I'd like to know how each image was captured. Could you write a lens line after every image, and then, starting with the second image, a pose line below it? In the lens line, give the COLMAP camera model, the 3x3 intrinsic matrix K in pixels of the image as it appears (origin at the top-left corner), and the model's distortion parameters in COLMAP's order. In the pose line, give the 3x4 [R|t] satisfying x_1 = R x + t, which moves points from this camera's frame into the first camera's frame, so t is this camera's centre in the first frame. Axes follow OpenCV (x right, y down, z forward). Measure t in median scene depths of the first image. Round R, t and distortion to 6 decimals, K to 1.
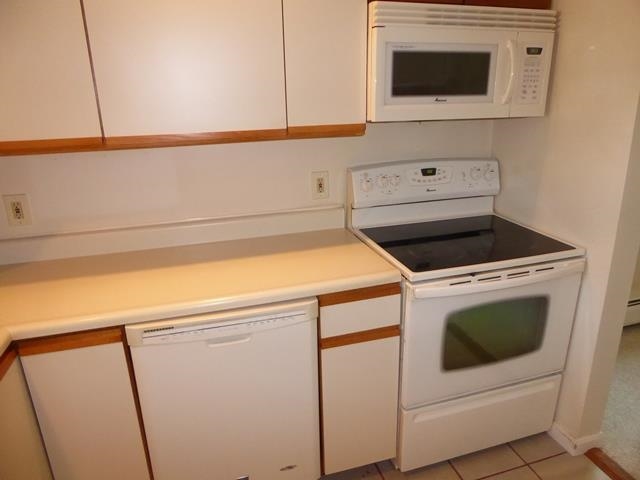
lens RADIAL K [[446.6, 0, 320.2], [0, 446.6, 240.7], [0, 0, 1]] dist [-0.041629, 0.019779]
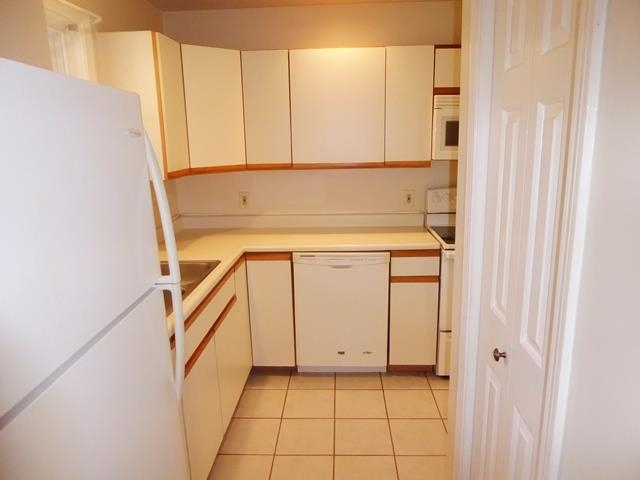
lens RADIAL K [[446.6, 0, 320.9], [0, 446.6, 239.3], [0, 0, 1]] dist [-0.041629, 0.019779]
pose [[0.944204, 0.077301, -0.320160, 0.296535], [-0.107492, 0.991165, -0.077701, 0.238925], [0.311325, 0.107780, 0.944172, -0.798904]]
